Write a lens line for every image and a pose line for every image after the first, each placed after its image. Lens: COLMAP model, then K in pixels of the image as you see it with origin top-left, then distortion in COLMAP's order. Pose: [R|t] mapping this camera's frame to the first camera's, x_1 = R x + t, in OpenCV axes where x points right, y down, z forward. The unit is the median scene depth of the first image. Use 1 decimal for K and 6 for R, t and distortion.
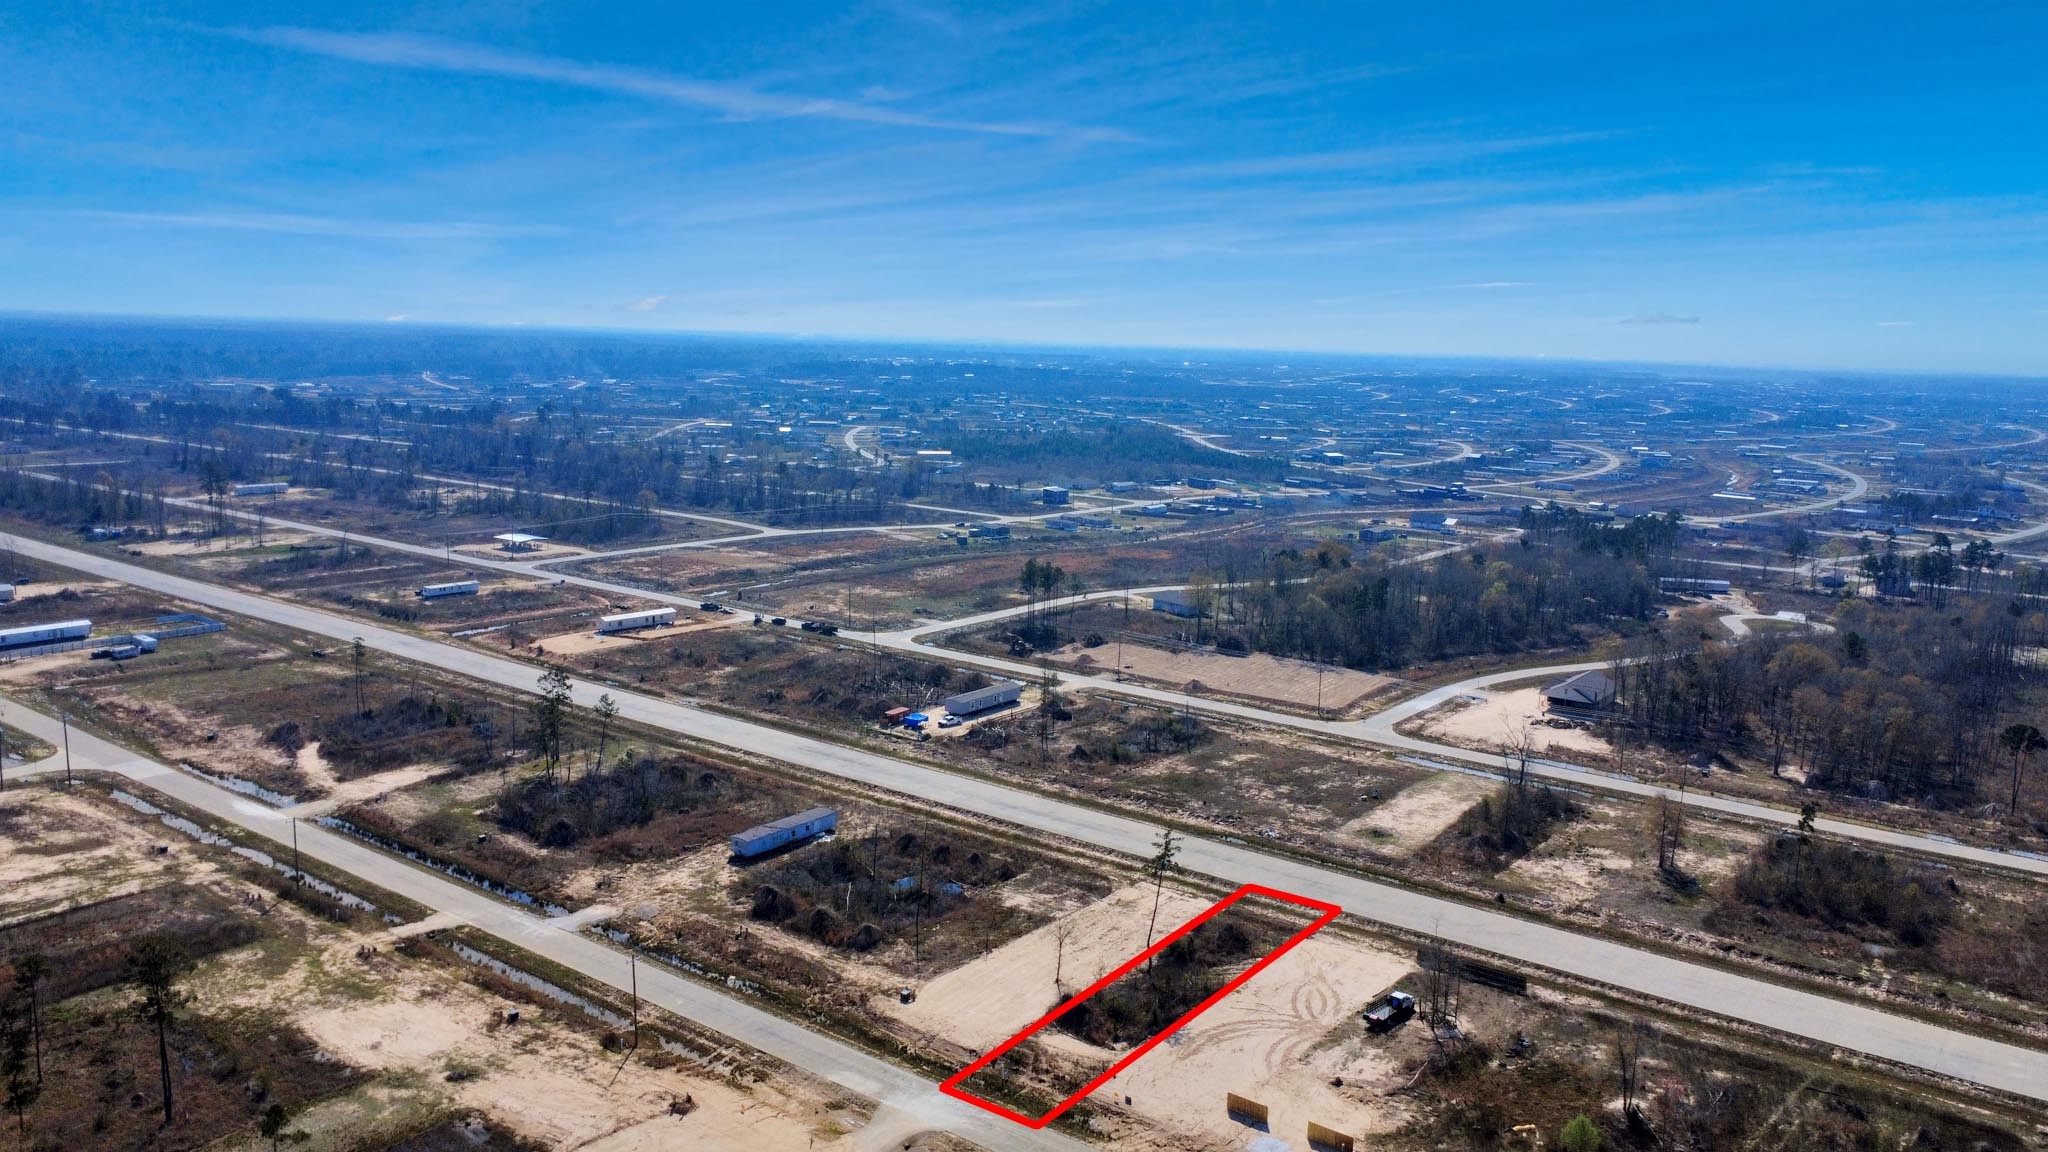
lens RADIAL K [[1527.7, 0, 1022.3], [0, 1527.7, 567.5], [0, 0, 1]] dist [0.005799, -0.001669]
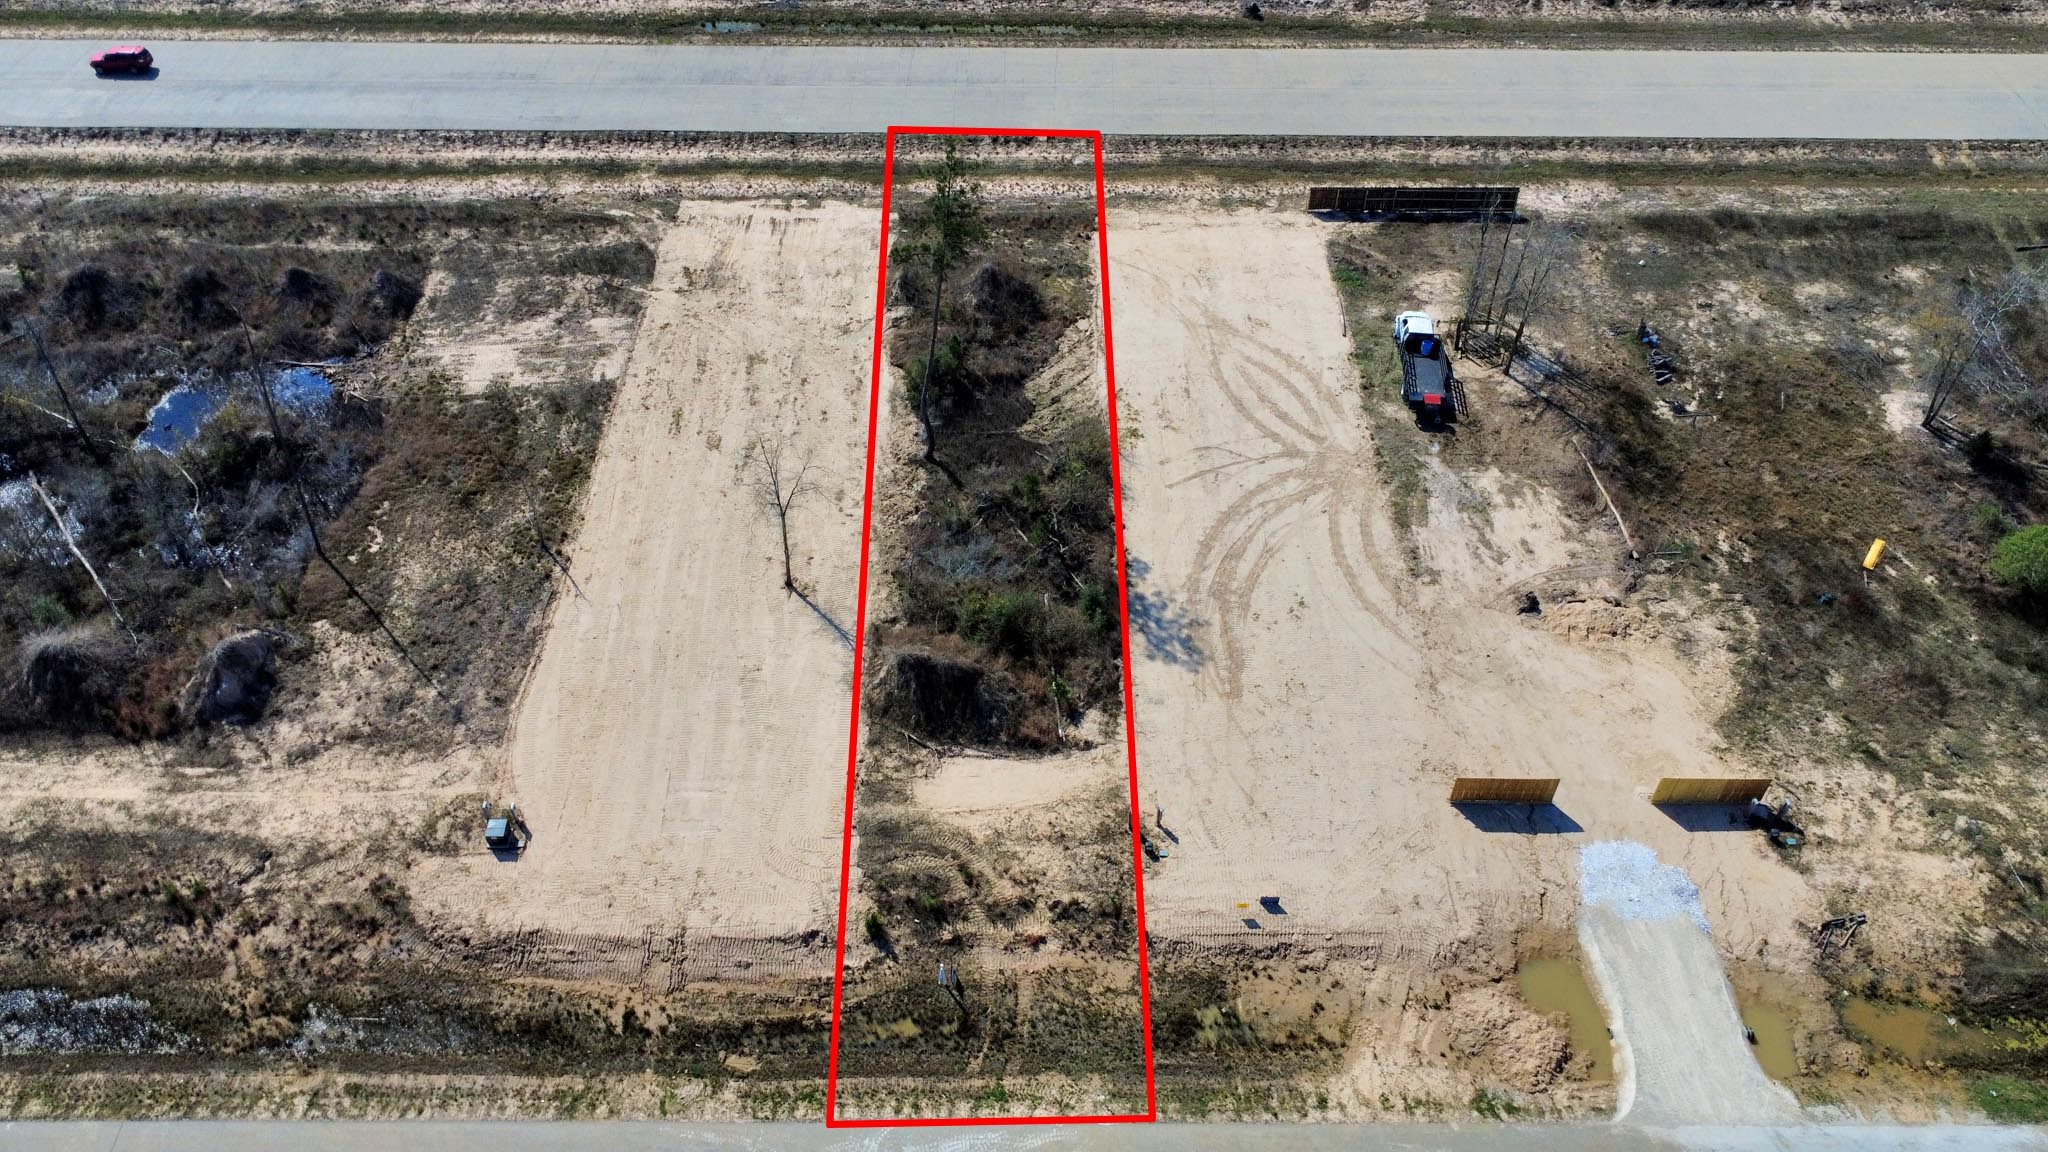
lens RADIAL K [[1527.7, 0, 1022.3], [0, 1527.7, 567.5], [0, 0, 1]] dist [0.005799, -0.001669]
pose [[0.797356, -0.443360, 0.409456, -0.079934], [0.108143, 0.772443, 0.625809, 0.010914], [-0.593740, -0.454713, 0.663859, 0.577475]]
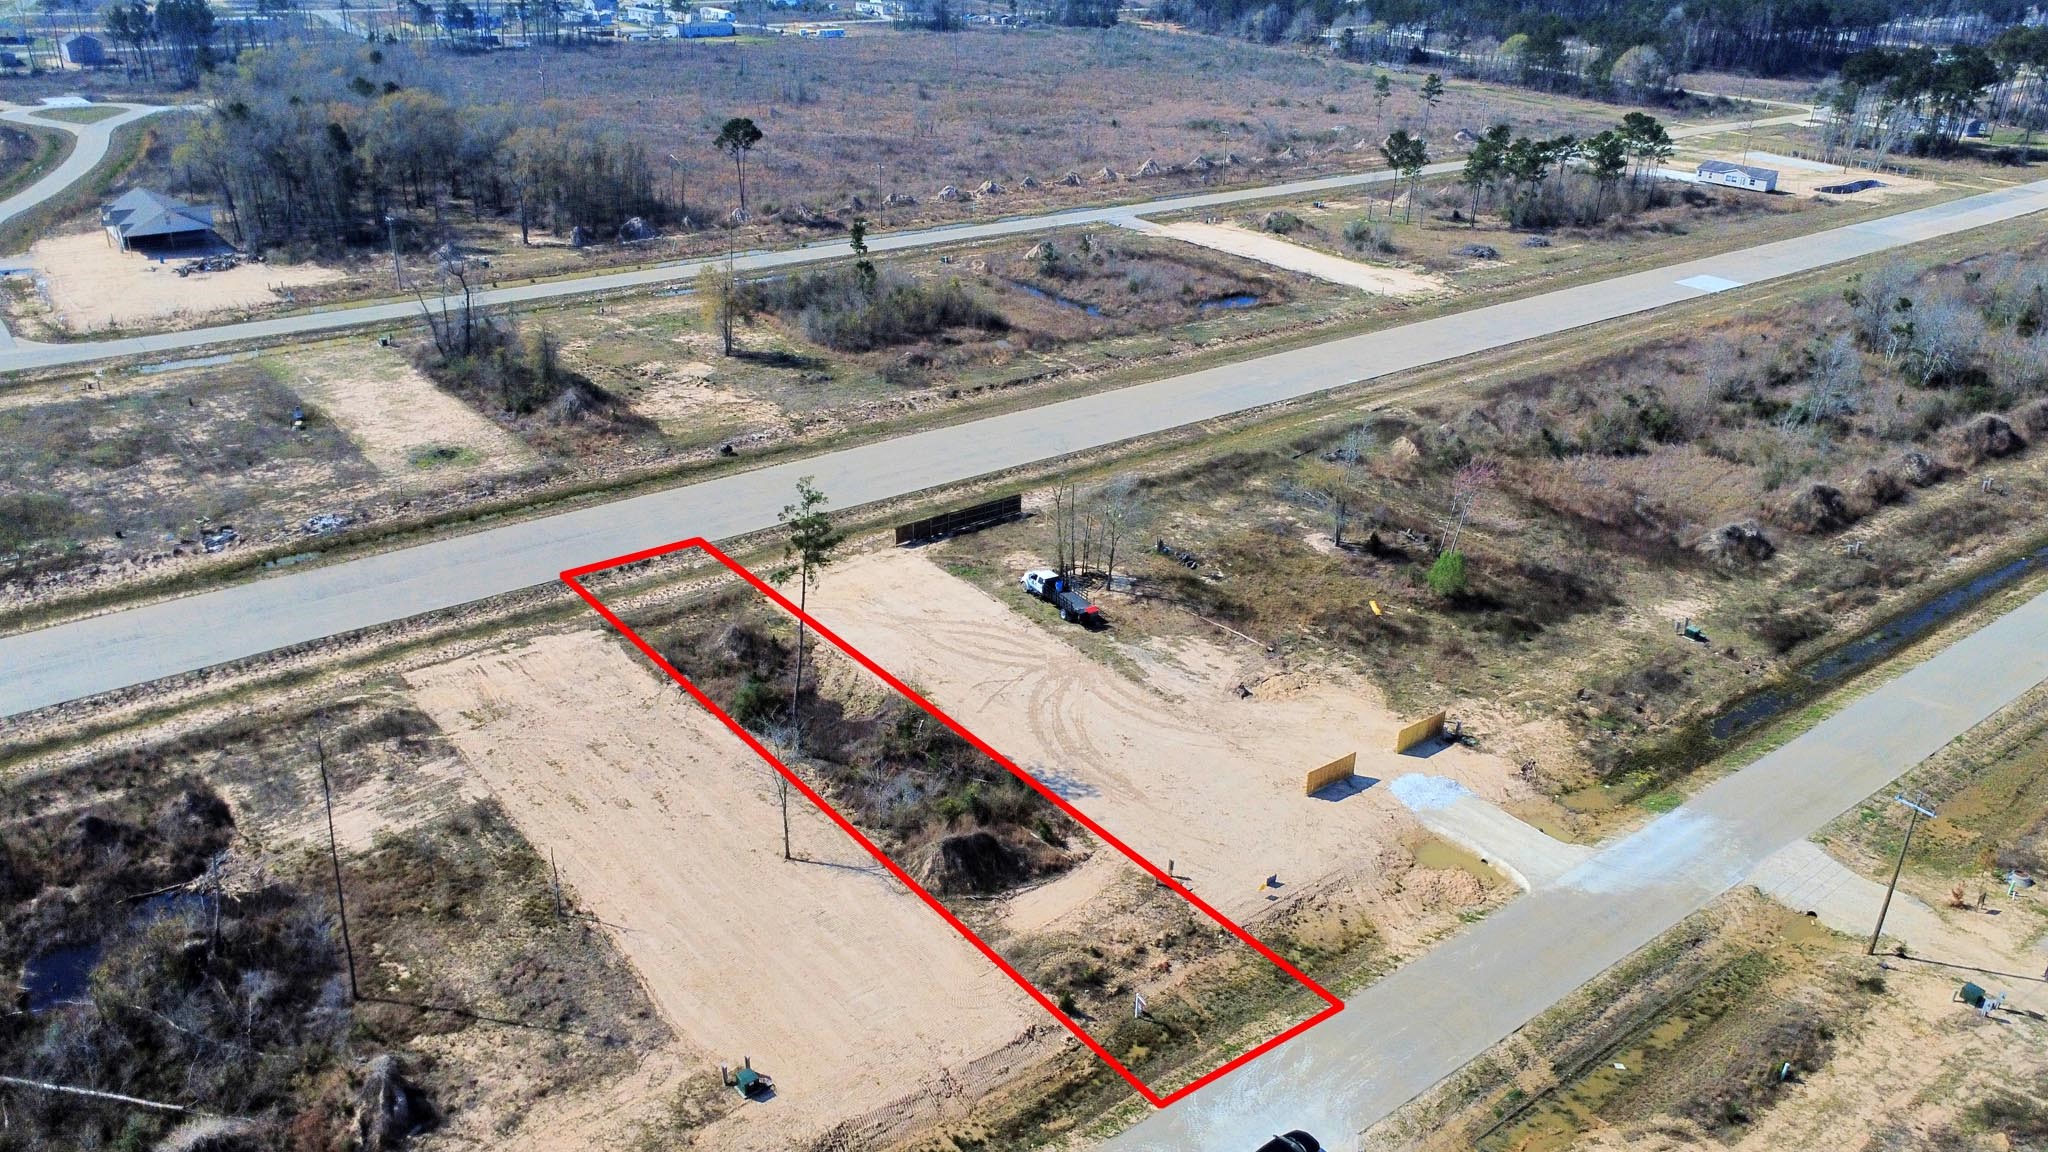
lens RADIAL K [[1527.7, 0, 1022.3], [0, 1527.7, 567.5], [0, 0, 1]] dist [0.005799, -0.001669]
pose [[0.266036, -0.420173, 0.867571, -0.289499], [0.130840, 0.907415, 0.399348, -0.000590], [-0.955042, 0.007272, 0.296381, 0.656345]]
